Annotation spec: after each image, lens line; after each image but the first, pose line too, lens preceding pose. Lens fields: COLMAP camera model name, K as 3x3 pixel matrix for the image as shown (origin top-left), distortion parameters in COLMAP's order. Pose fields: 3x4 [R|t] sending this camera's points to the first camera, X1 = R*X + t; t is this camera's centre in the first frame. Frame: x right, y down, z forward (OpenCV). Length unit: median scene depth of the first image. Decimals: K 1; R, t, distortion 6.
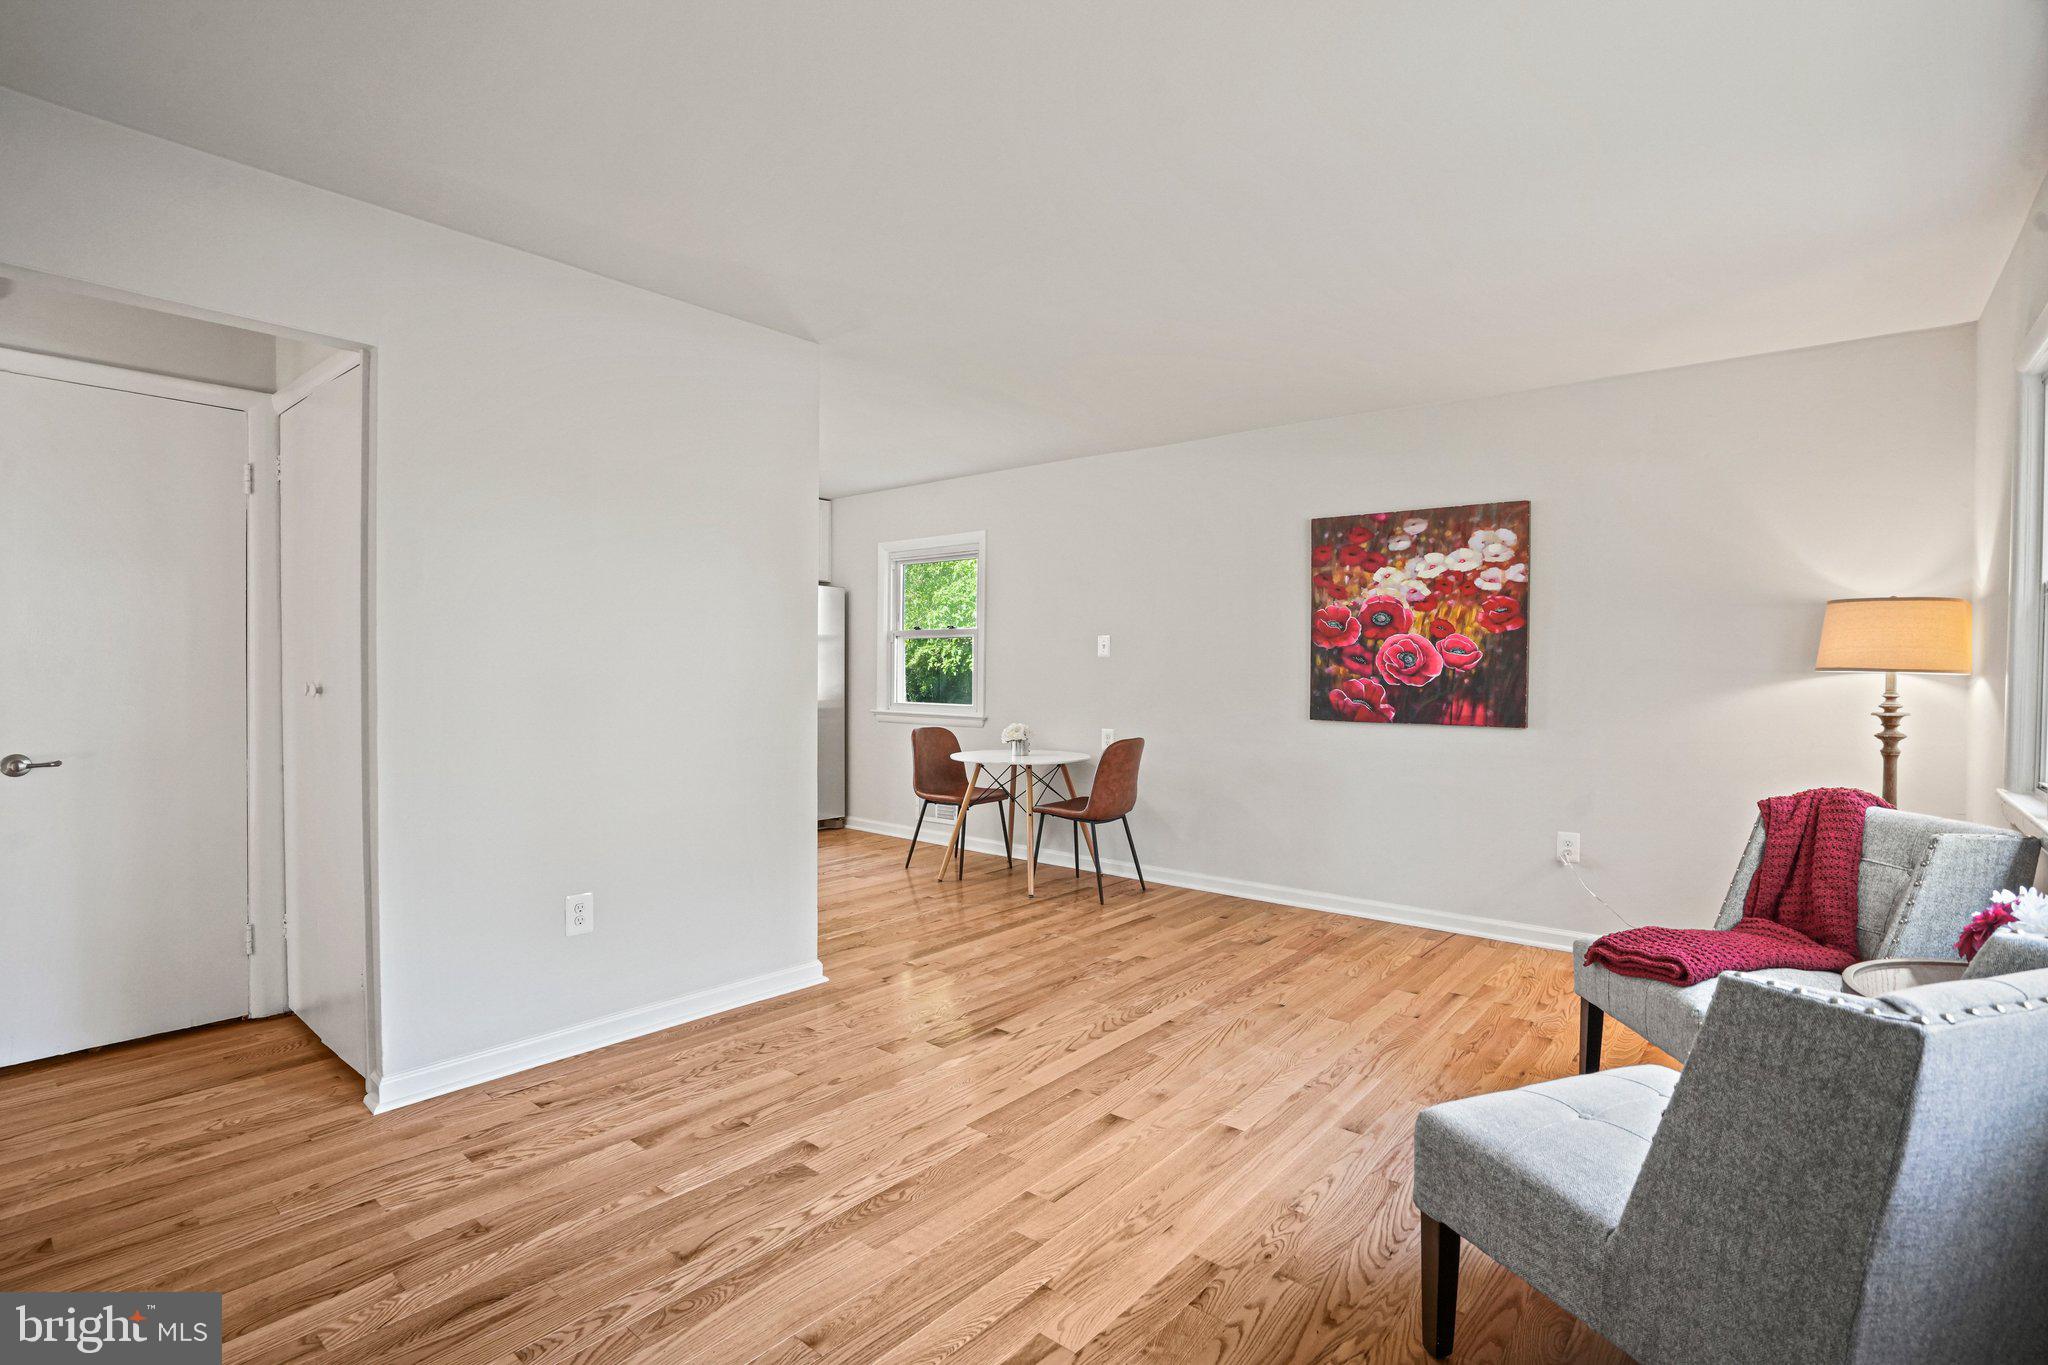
lens RADIAL K [[972.0, 0, 1011.1], [0, 972.0, 698.1], [0, 0, 1]] dist [-0.041745, 0.008526]
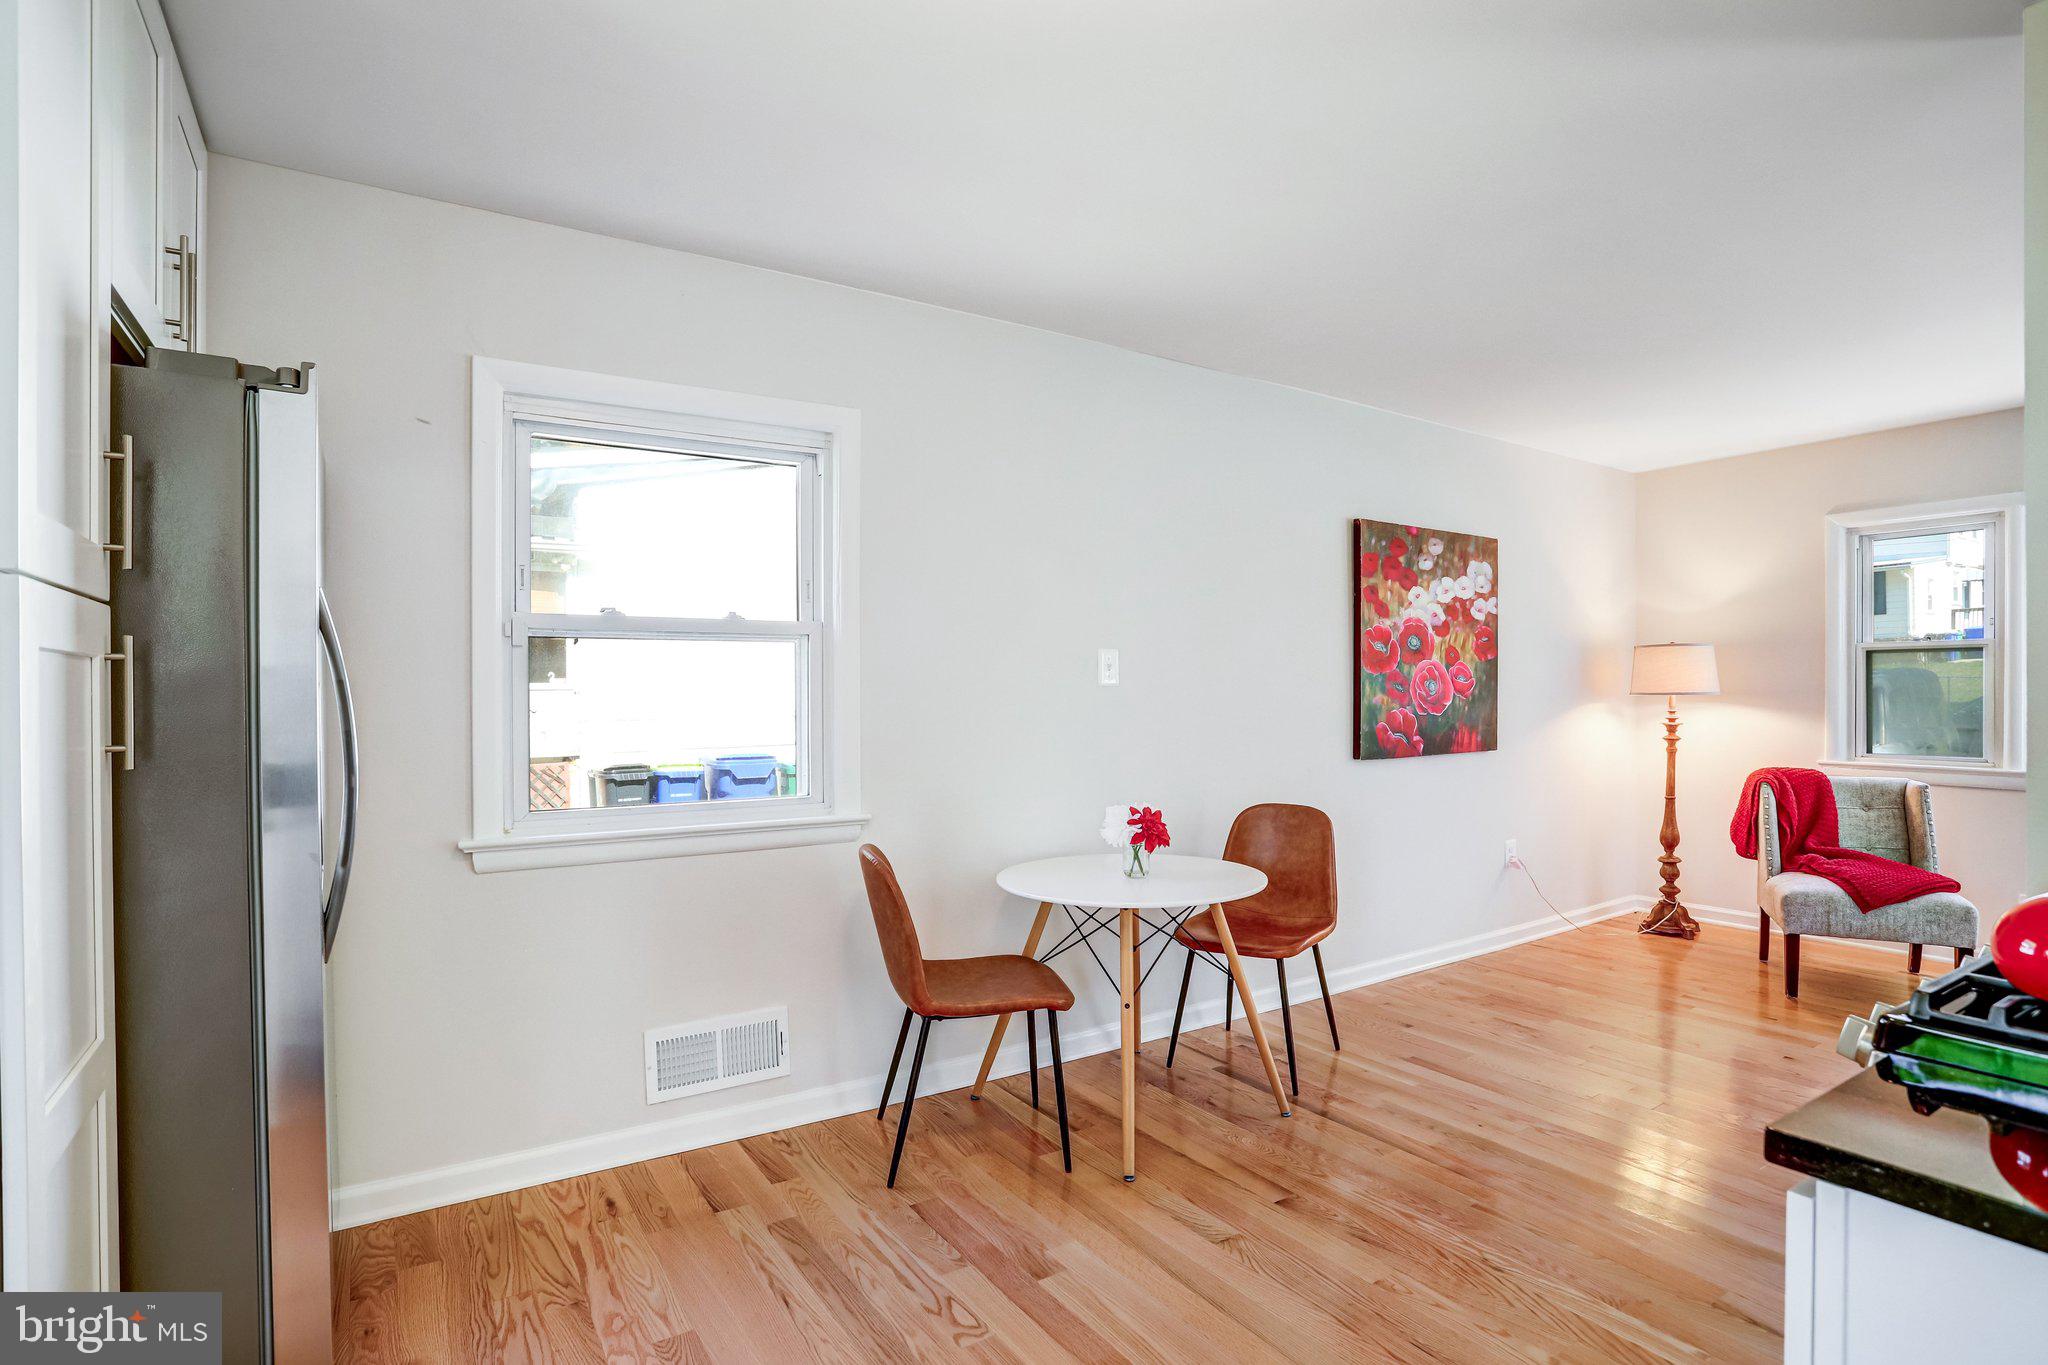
lens RADIAL K [[1013.6, 0, 977.3], [0, 1013.6, 702.9], [0, 0, 1]] dist [-0.041965, 0.011645]
pose [[0.351798, -0.007129, 0.936049, -0.676073], [0.045256, 0.998931, -0.009400, -0.037250], [-0.934981, 0.045668, 0.351745, 1.107313]]
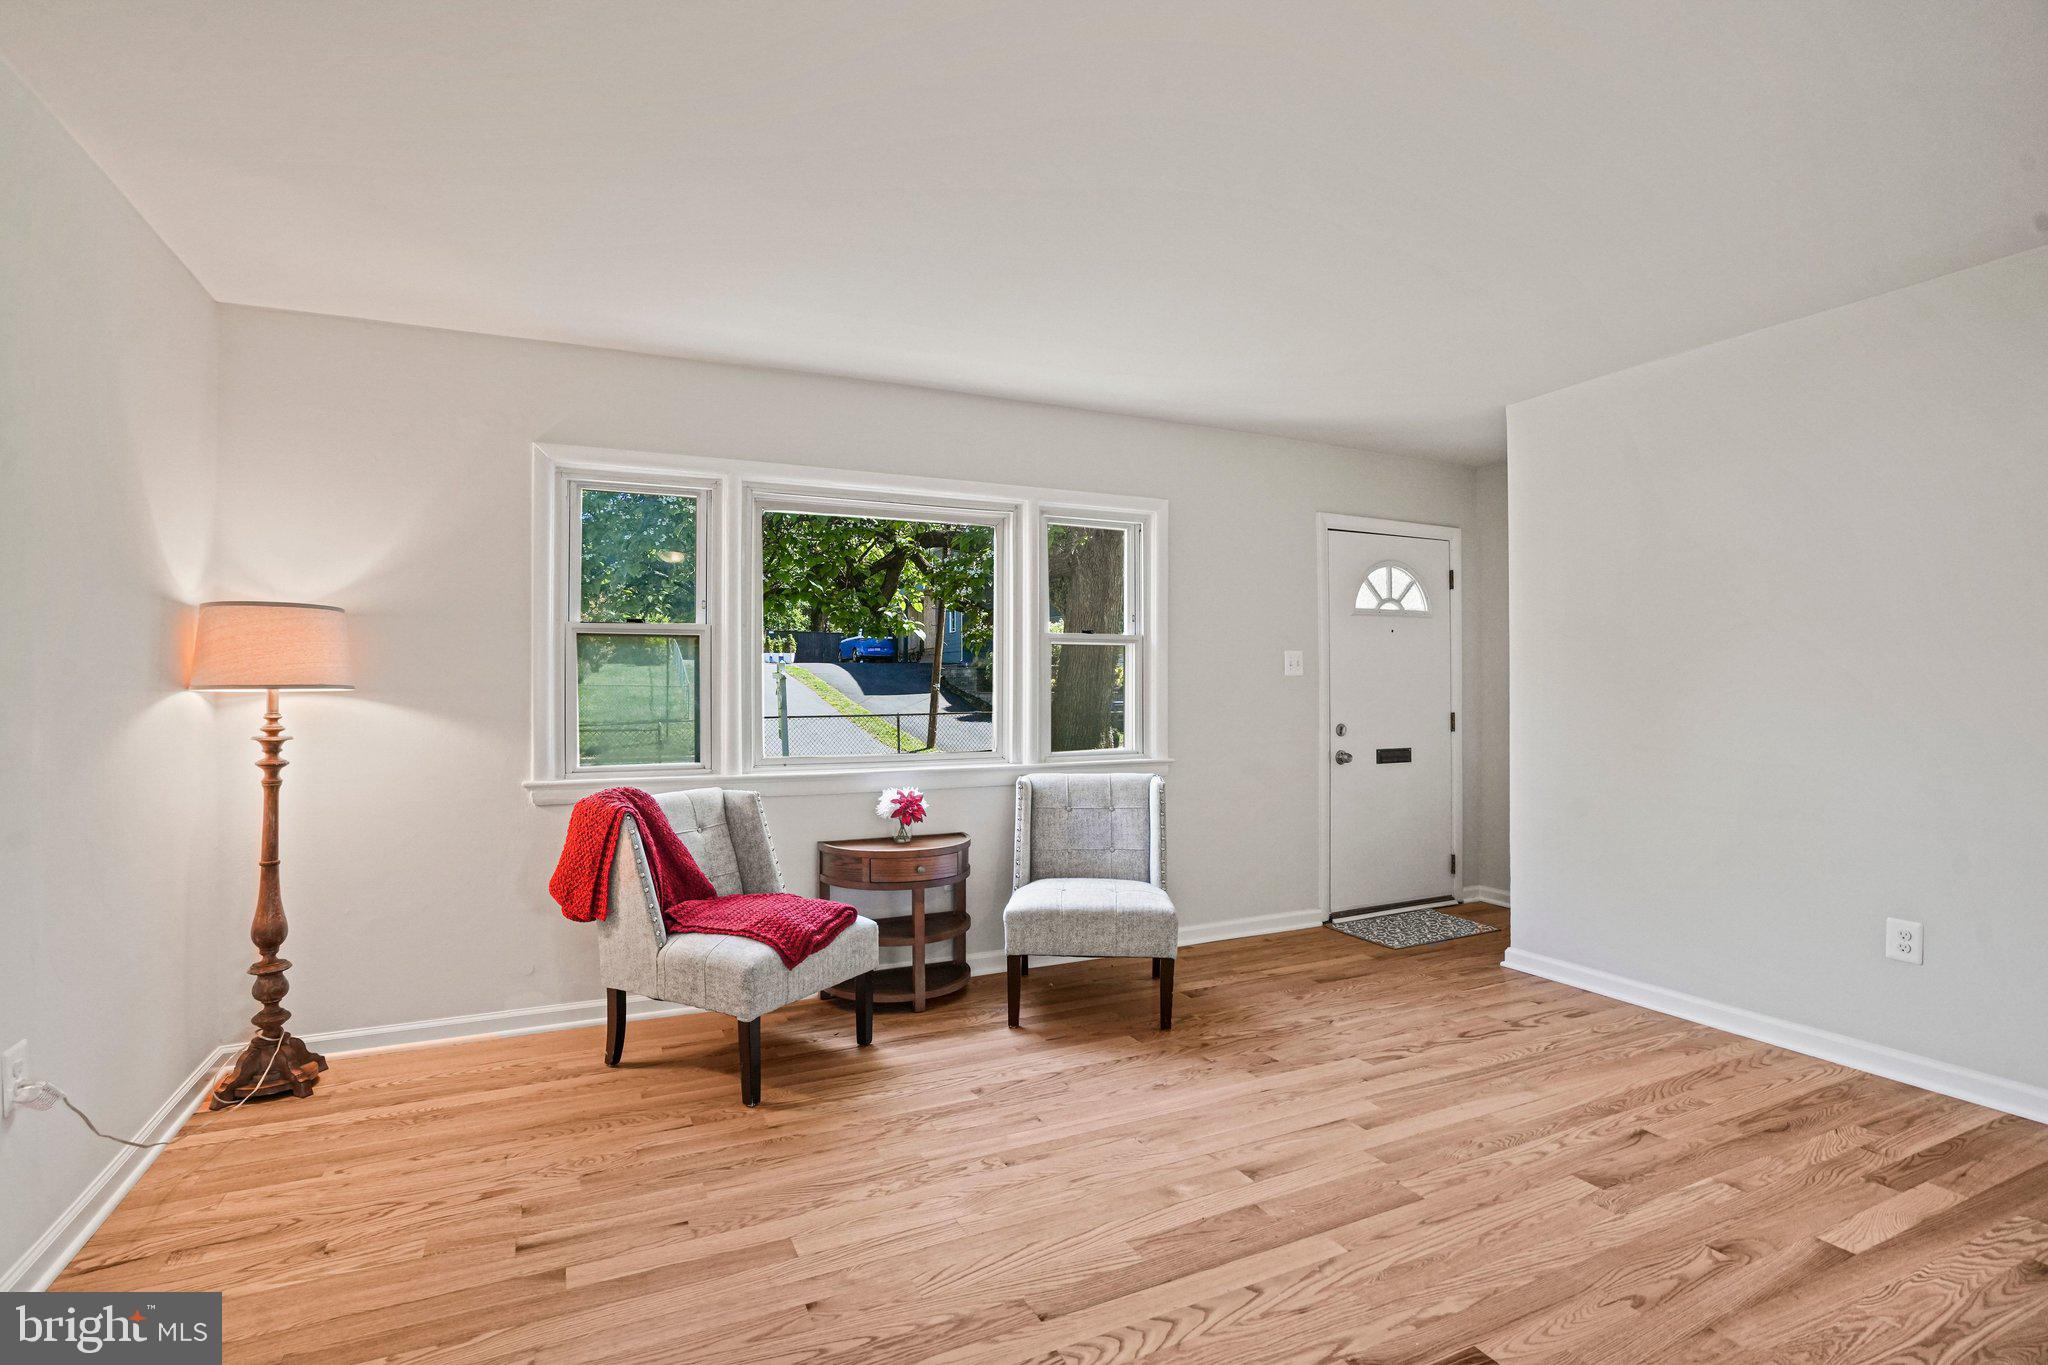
lens RADIAL K [[972.0, 0, 1010.9], [0, 972.0, 694.3], [0, 0, 1]] dist [-0.041745, 0.008526]
pose [[-0.912084, -0.005073, 0.409973, -0.033568], [0.011121, 0.999249, 0.037106, -0.036437], [-0.409853, 0.038403, -0.911343, 1.148379]]
